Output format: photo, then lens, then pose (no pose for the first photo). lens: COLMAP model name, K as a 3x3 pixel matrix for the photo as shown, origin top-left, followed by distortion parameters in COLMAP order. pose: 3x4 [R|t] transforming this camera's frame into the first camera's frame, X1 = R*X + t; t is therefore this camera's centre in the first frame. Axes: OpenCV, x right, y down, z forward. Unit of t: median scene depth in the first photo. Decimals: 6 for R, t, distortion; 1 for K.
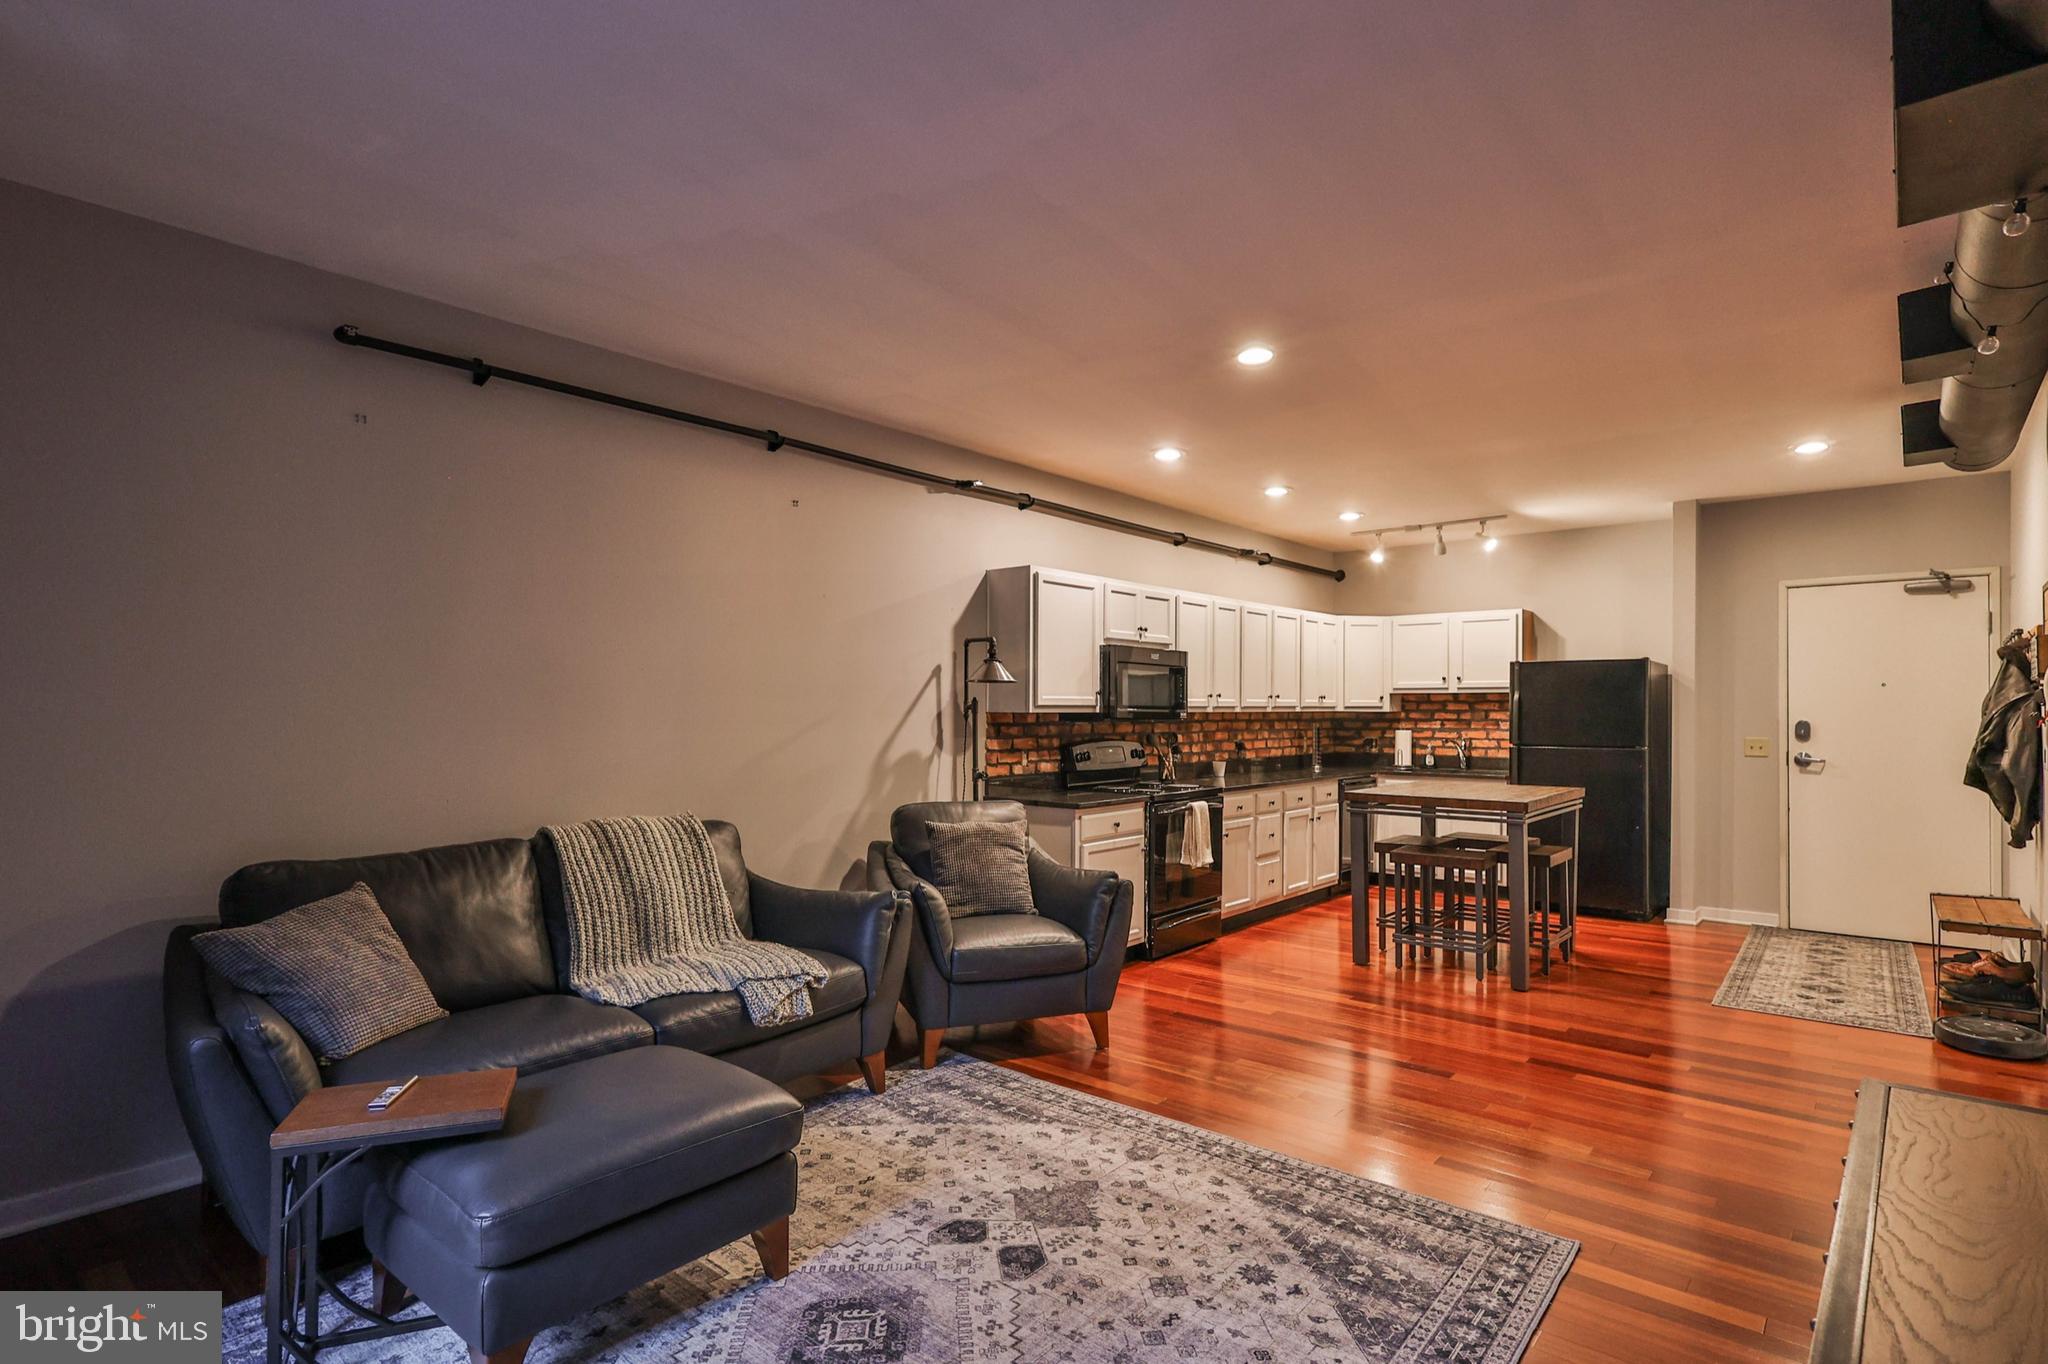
lens RADIAL K [[955.4, 0, 1146.0], [0, 955.4, 699.4], [0, 0, 1]] dist [0.002219, 0.000381]
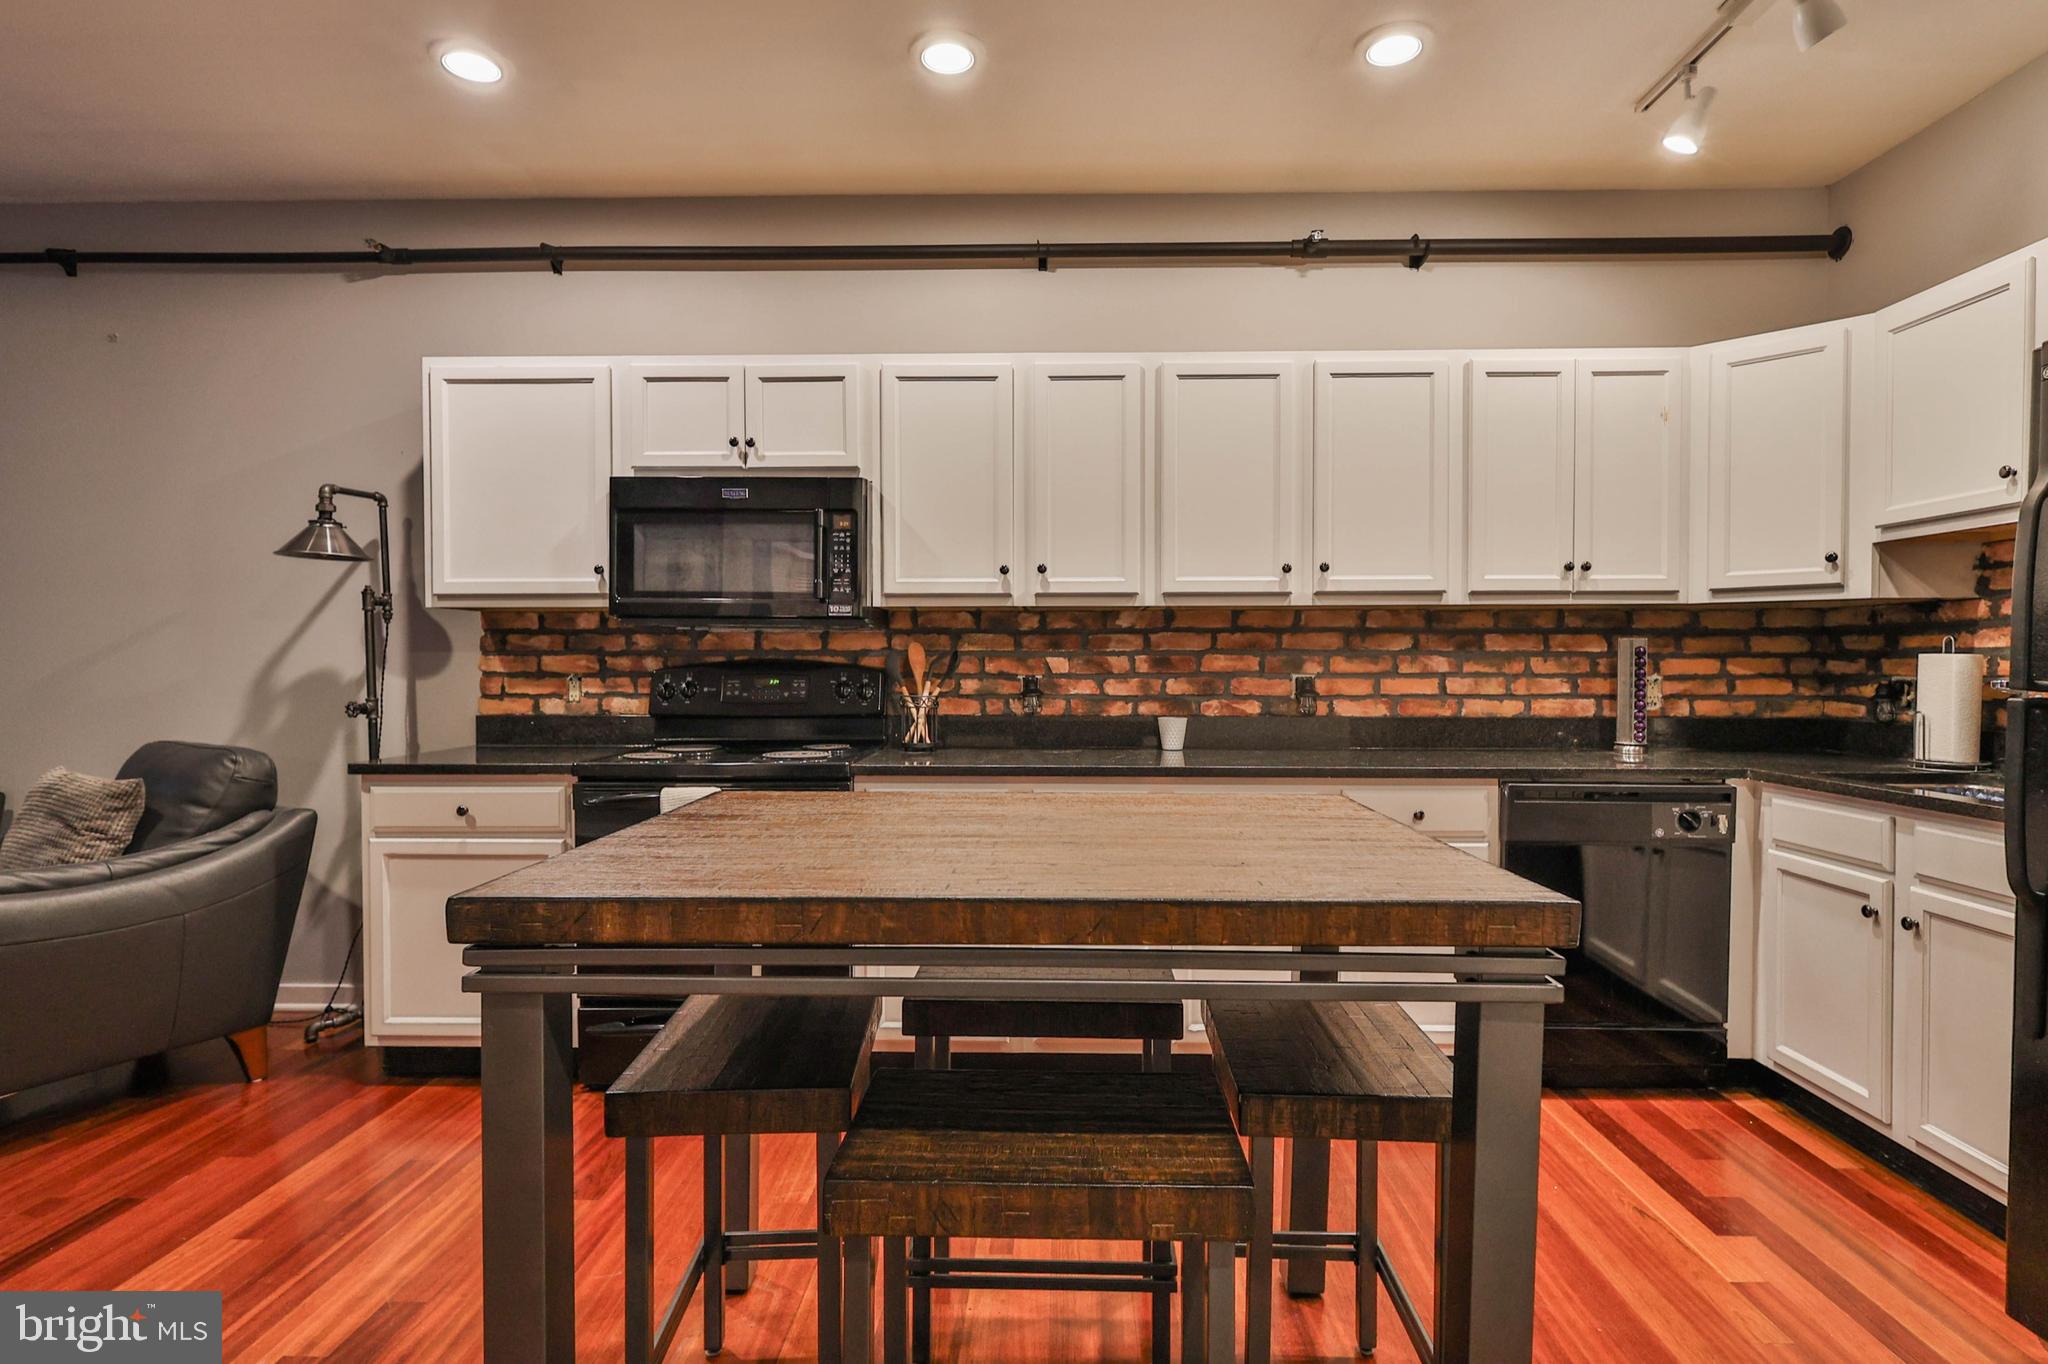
lens RADIAL K [[1072.2, 0, 1071.9], [0, 1072.2, 680.0], [0, 0, 1]] dist [-0.000534, 0.000291]
pose [[0.596673, 0.008258, -0.802442, 0.505562], [0.013293, 0.999708, 0.020172, 0.039397], [0.802375, -0.022703, 0.596389, 0.713571]]
